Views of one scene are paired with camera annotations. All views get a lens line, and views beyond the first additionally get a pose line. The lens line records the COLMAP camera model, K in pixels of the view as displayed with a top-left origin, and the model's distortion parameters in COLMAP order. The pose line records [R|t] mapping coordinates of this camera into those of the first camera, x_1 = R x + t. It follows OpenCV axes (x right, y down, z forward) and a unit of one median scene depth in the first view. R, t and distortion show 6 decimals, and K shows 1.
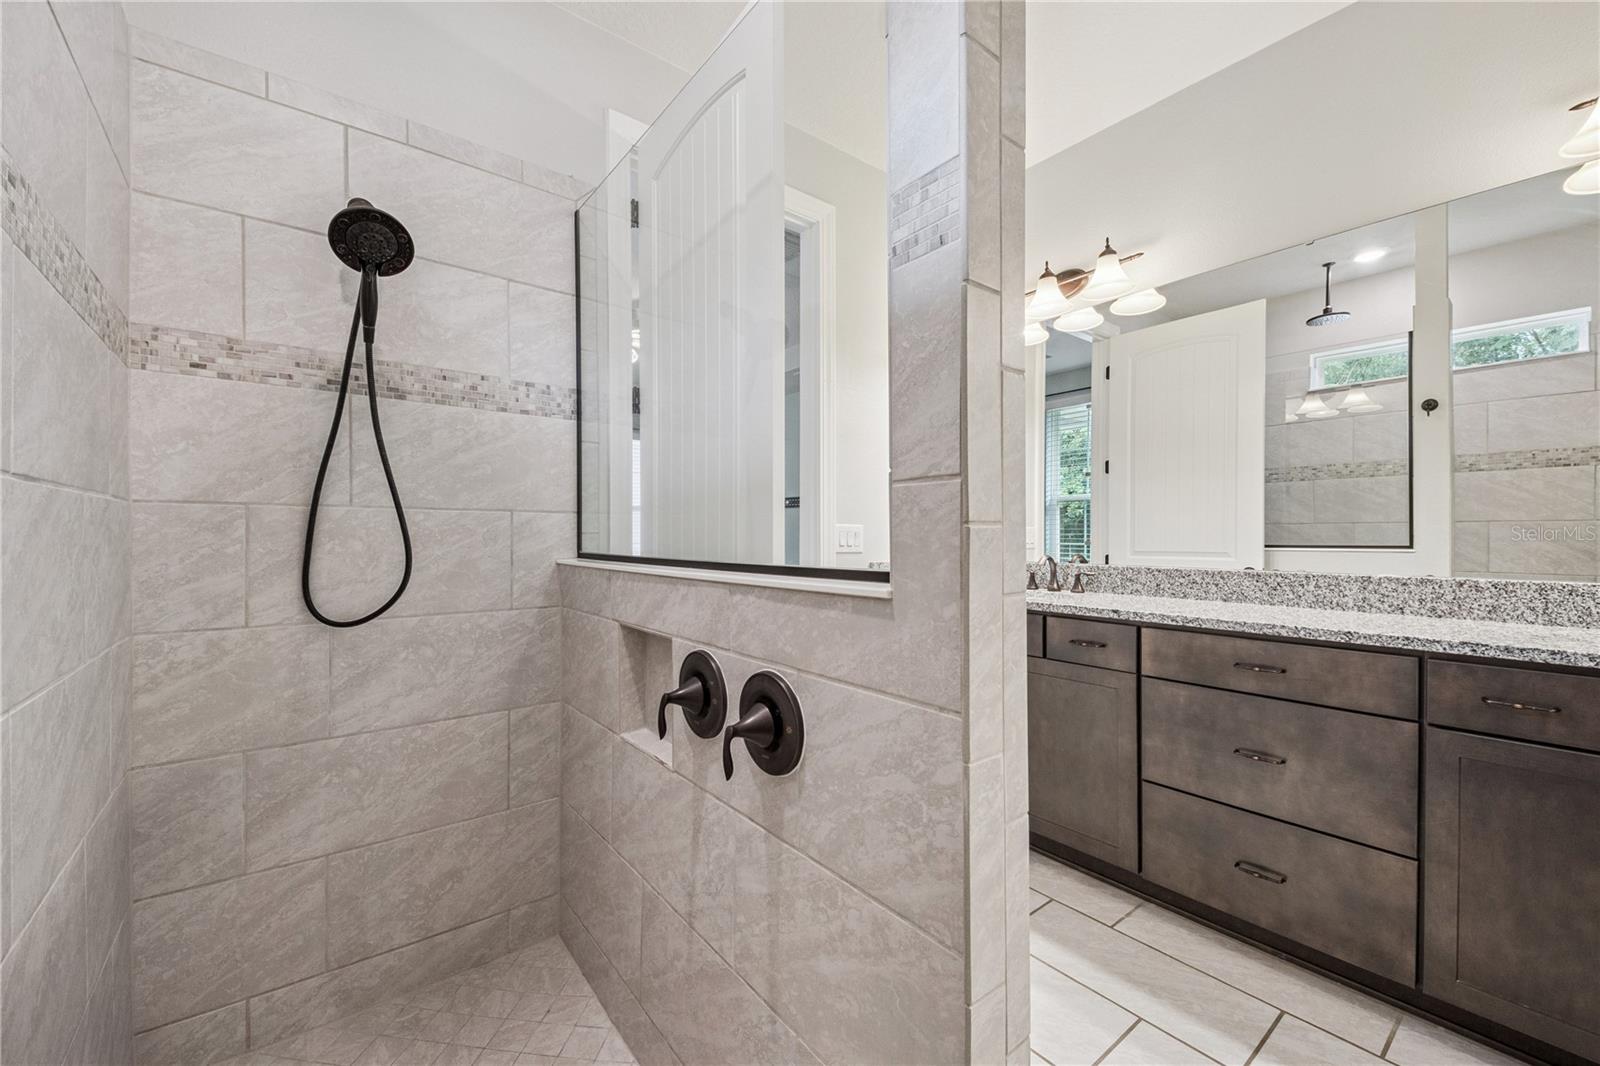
lens RADIAL K [[623.7, 0, 768.3], [0, 623.7, 538.7], [0, 0, 1]] dist [-0.015462, -0.000555]
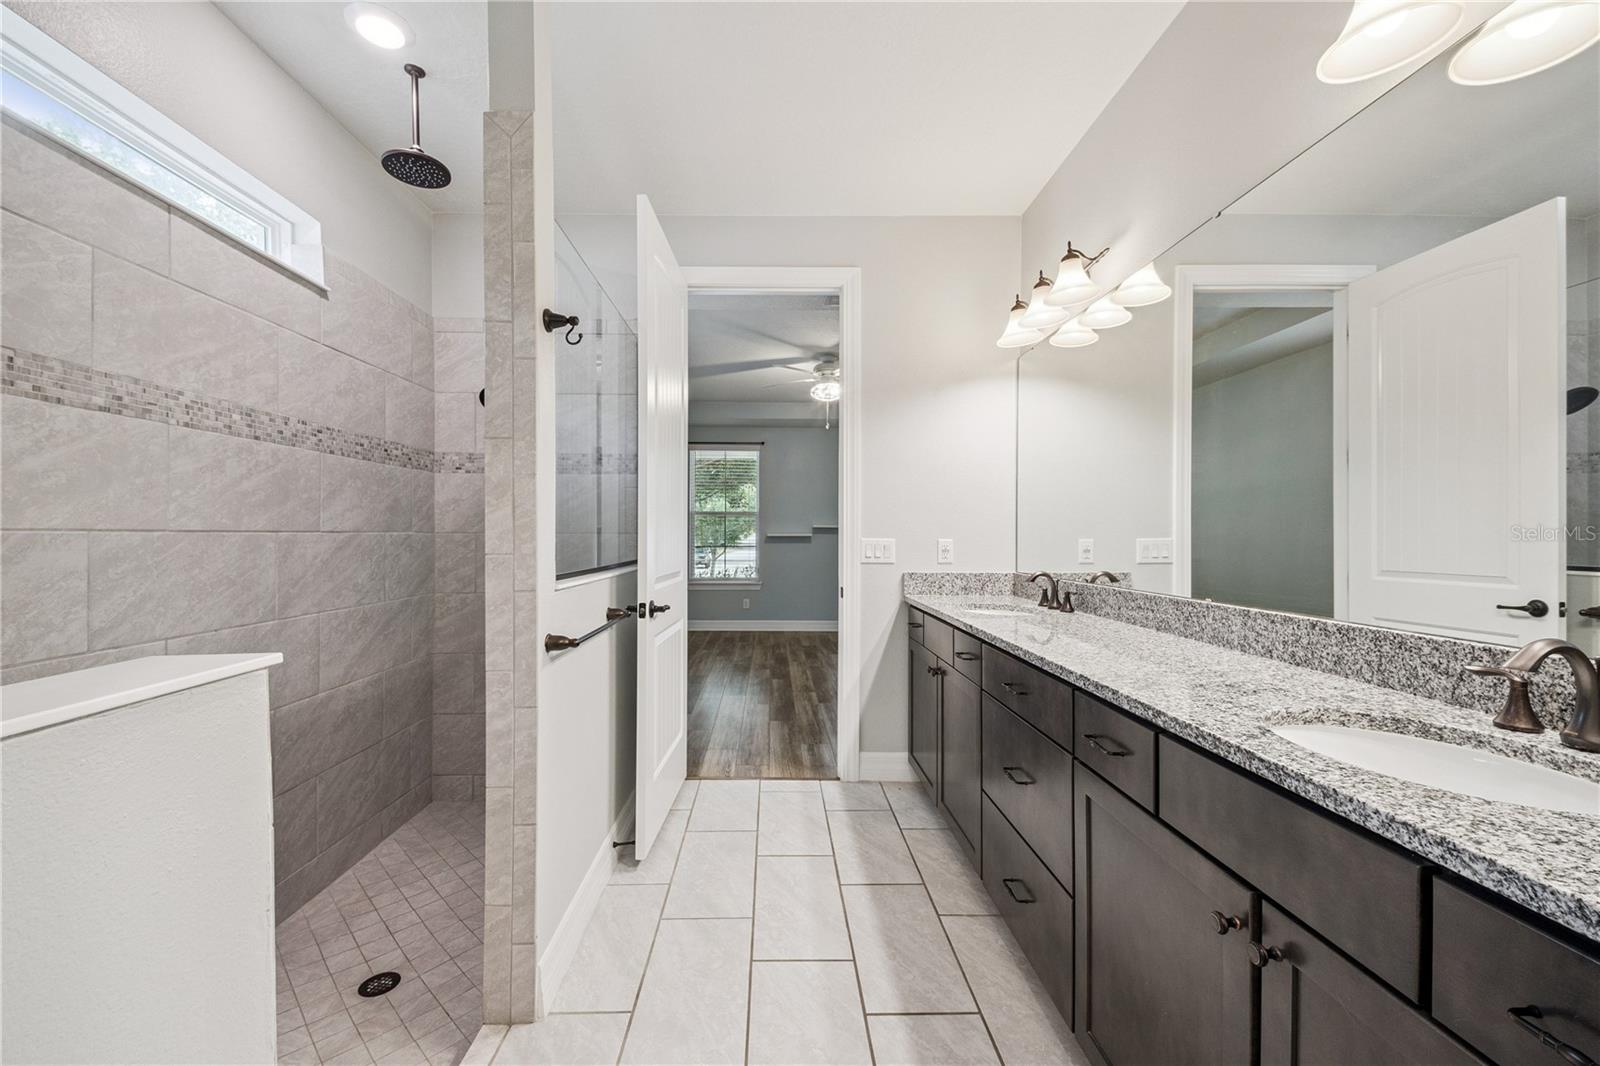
lens RADIAL K [[623.7, 0, 768.3], [0, 623.7, 538.7], [0, 0, 1]] dist [-0.015462, -0.000555]
pose [[0.799225, 0.002121, -0.601028, 1.066220], [-0.003292, 0.999994, -0.000847, -0.035486], [0.601023, 0.002656, 0.799227, -0.061771]]
